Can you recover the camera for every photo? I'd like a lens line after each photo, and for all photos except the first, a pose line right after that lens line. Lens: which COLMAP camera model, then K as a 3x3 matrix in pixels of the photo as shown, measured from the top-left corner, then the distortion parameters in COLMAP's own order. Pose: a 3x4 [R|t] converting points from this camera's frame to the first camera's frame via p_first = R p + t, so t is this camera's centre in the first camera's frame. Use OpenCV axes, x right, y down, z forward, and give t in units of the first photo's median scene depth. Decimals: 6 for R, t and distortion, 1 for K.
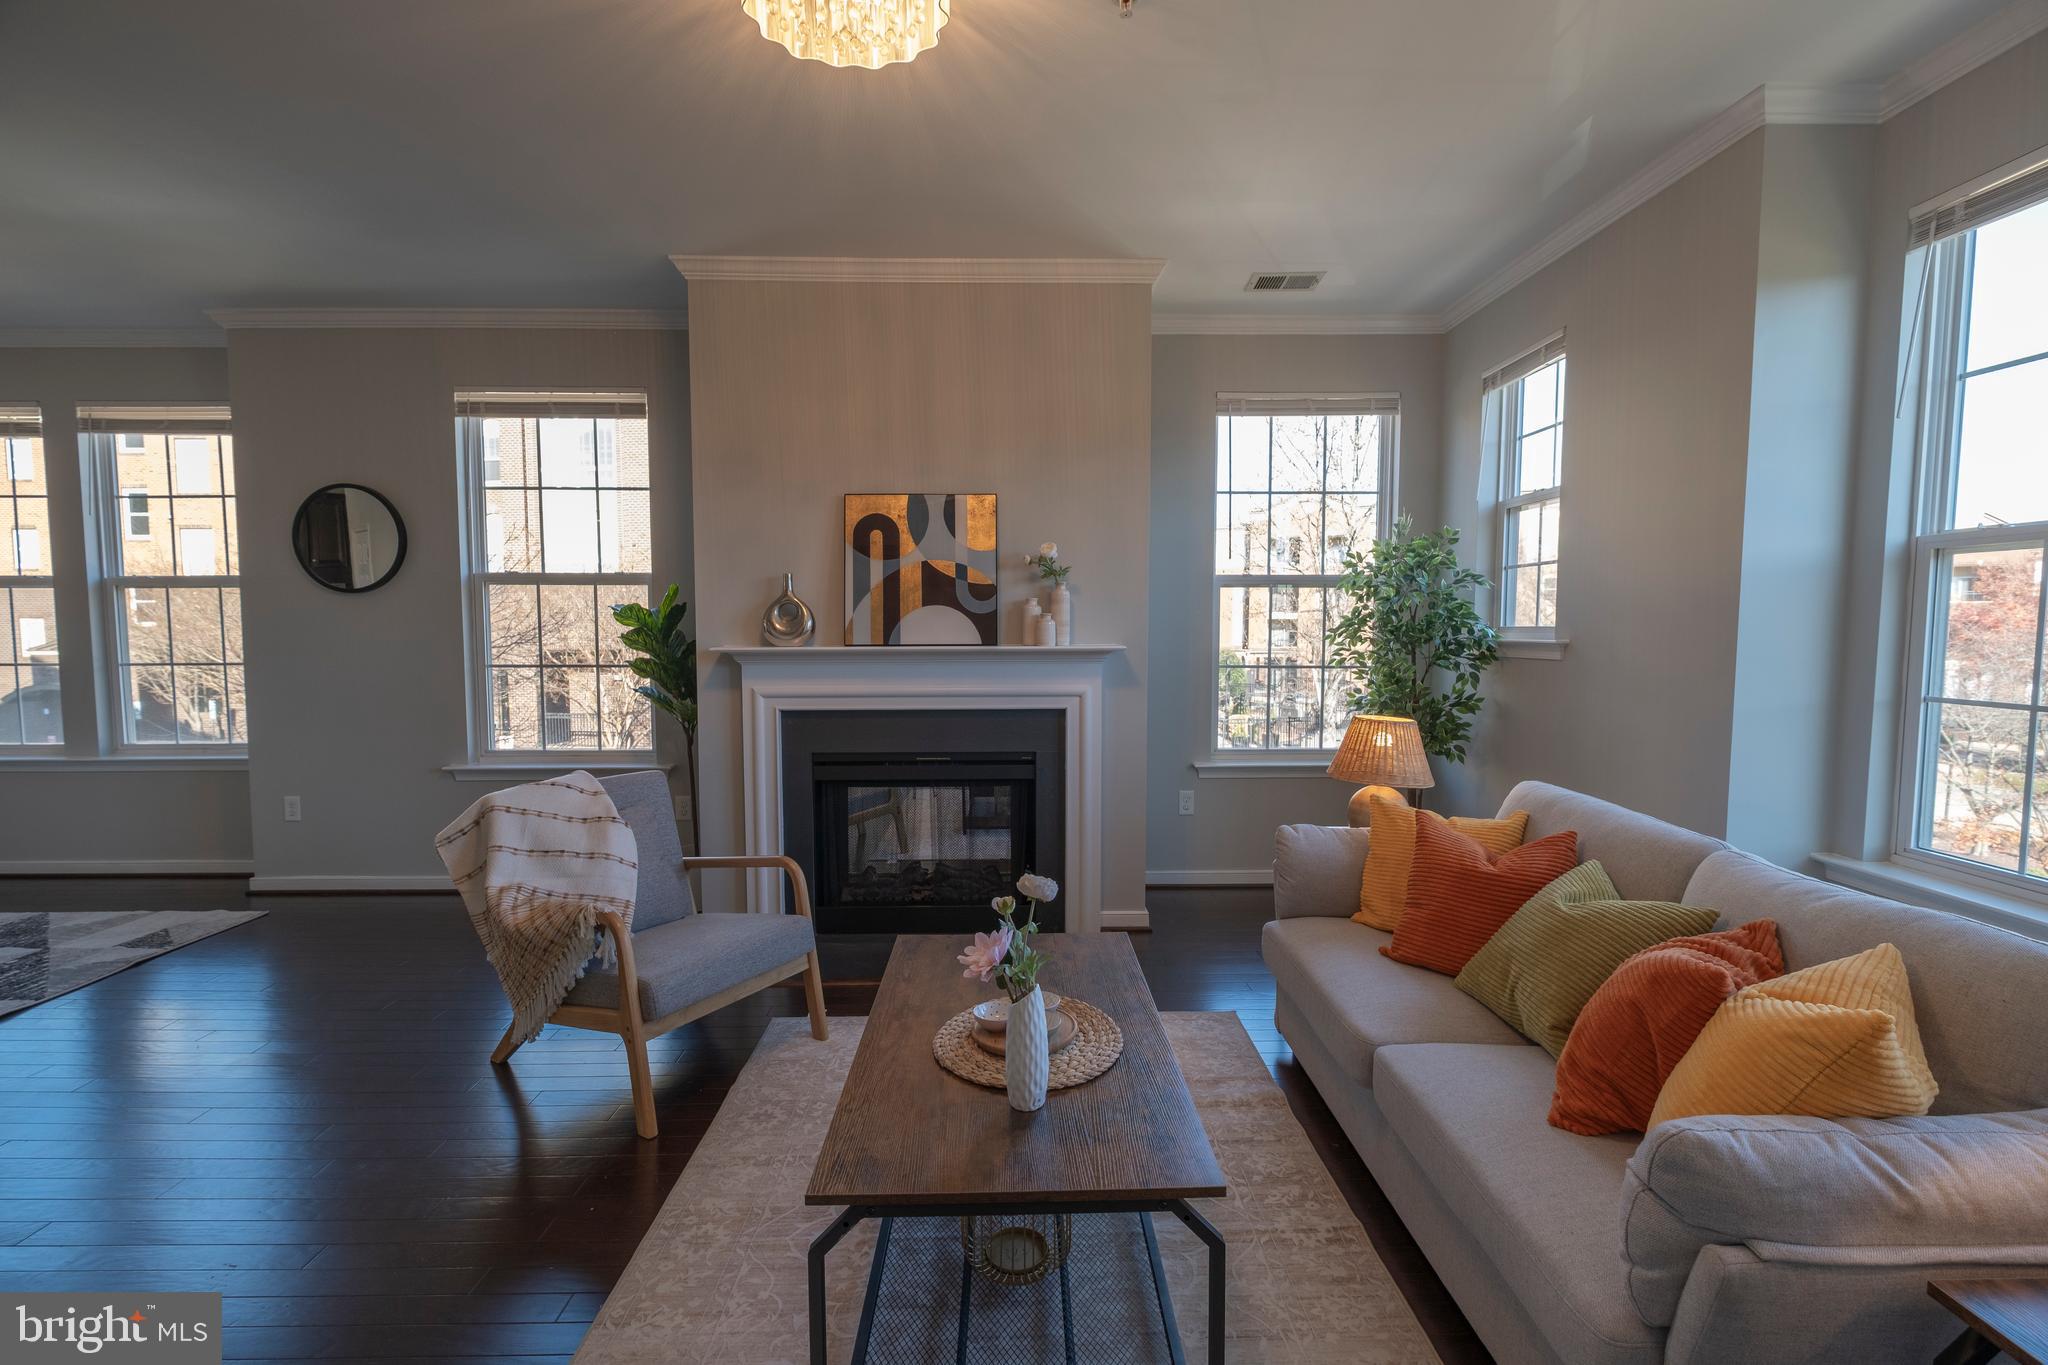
lens RADIAL K [[880.0, 0, 1027.3], [0, 880.0, 685.7], [0, 0, 1]] dist [0.007462, -0.007753]
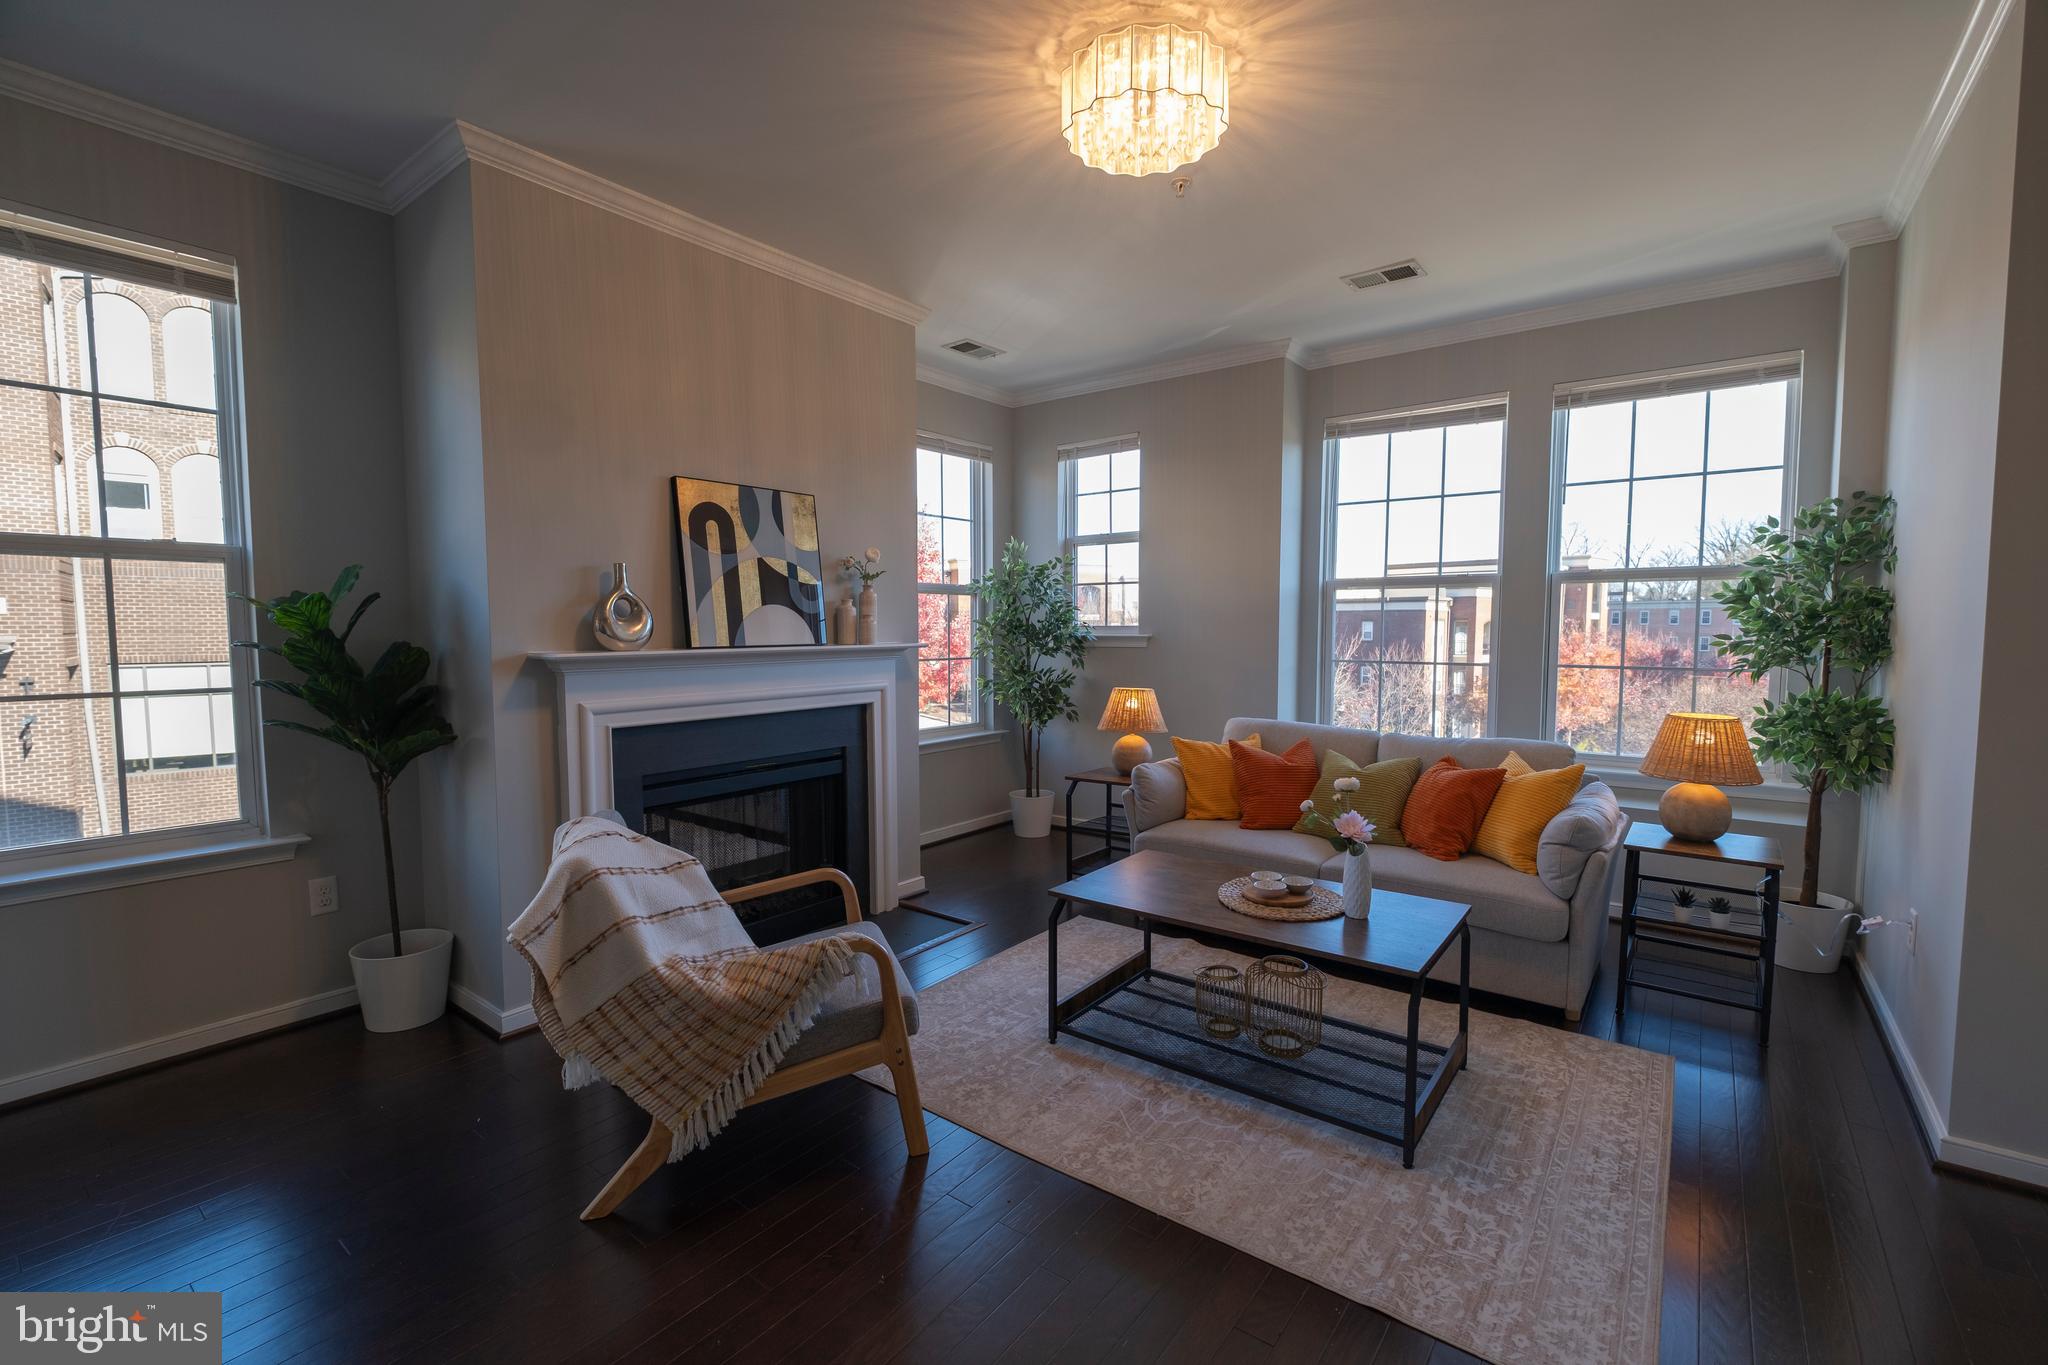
lens RADIAL K [[880.0, 0, 1027.3], [0, 880.0, 685.7], [0, 0, 1]] dist [0.007462, -0.007753]
pose [[0.624974, -0.053954, 0.778778, -0.673768], [0.054292, 0.998197, 0.025586, -0.011862], [-0.778755, 0.026291, 0.626777, 0.178166]]
